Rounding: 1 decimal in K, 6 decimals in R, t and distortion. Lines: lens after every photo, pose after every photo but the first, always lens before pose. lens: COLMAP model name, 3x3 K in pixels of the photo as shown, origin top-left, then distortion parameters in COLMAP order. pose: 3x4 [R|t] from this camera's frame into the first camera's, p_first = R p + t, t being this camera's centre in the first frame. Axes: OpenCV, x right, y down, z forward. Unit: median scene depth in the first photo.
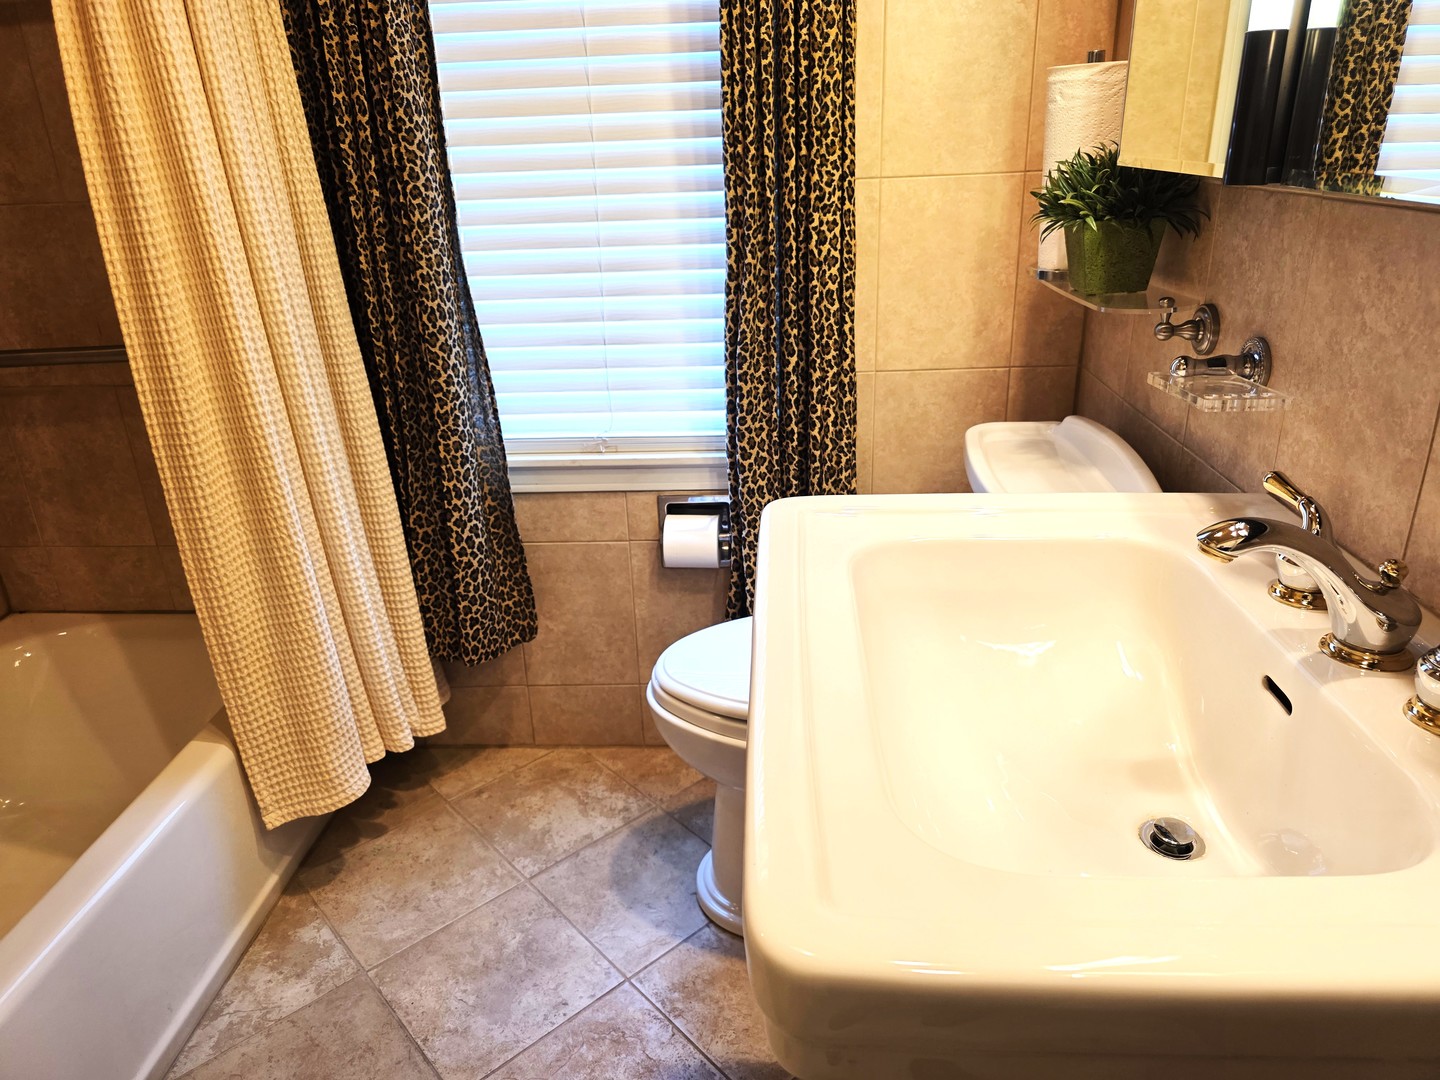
lens RADIAL K [[958.8, 0, 727.9], [0, 958.8, 533.6], [0, 0, 1]] dist [0.102226, -0.149629]
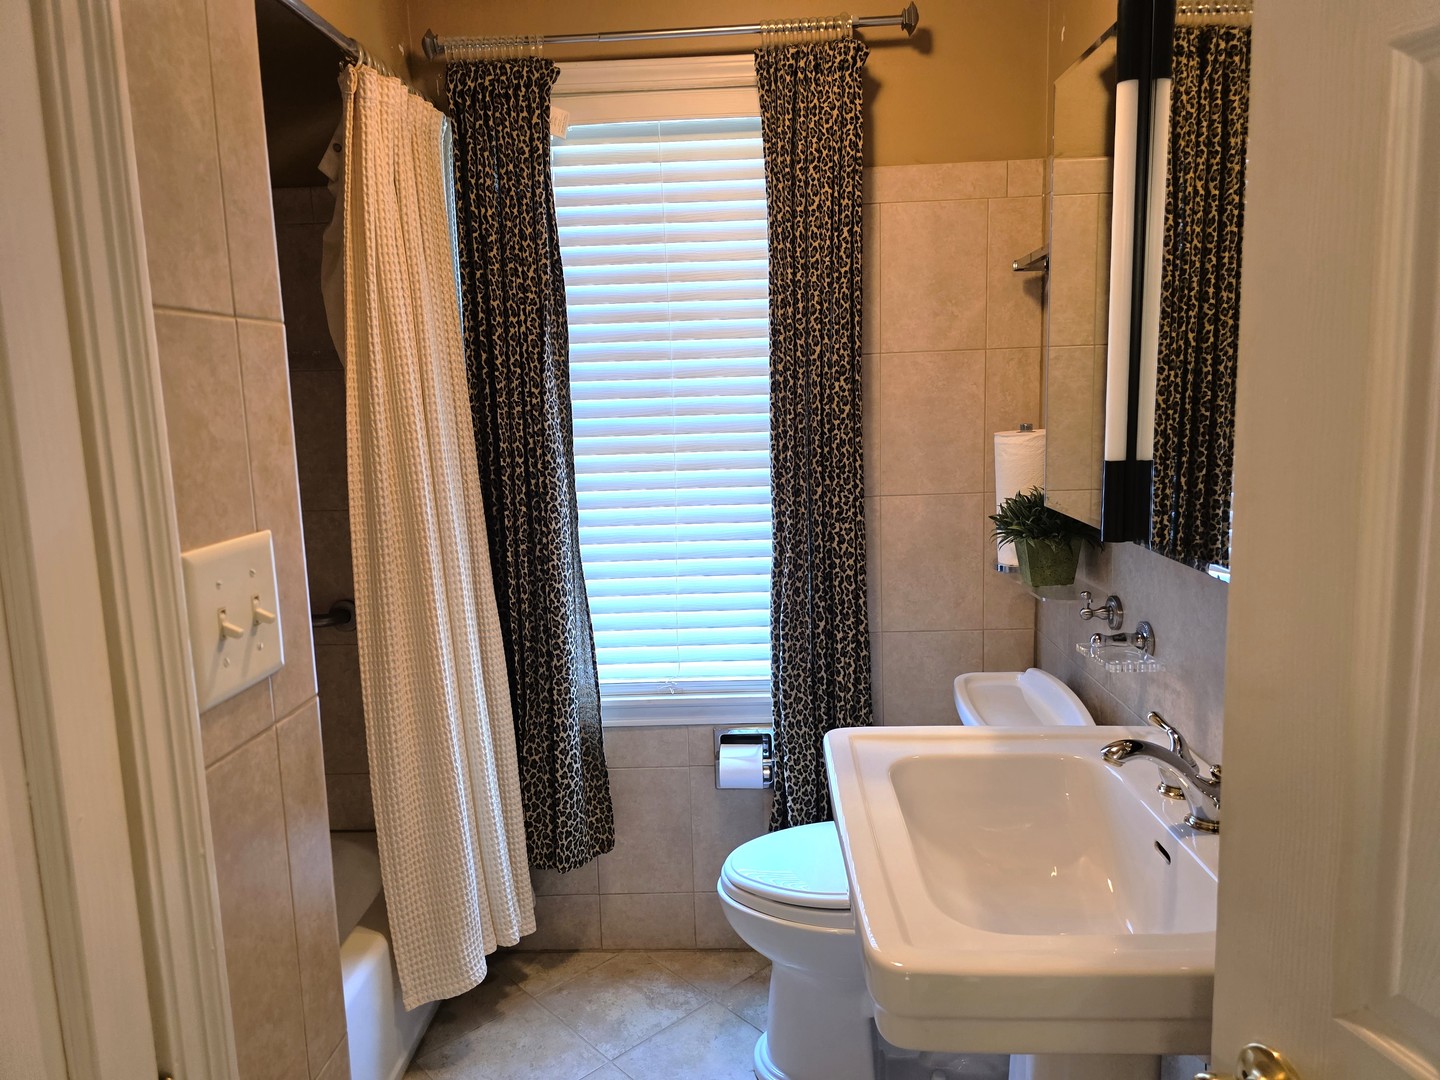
lens RADIAL K [[958.8, 0, 727.9], [0, 958.8, 533.6], [0, 0, 1]] dist [0.102226, -0.149629]
pose [[0.999618, 0.001397, 0.027611, -0.100291], [0.005301, 0.970506, -0.241017, 0.018993], [-0.027133, 0.241071, 0.970128, -0.326048]]
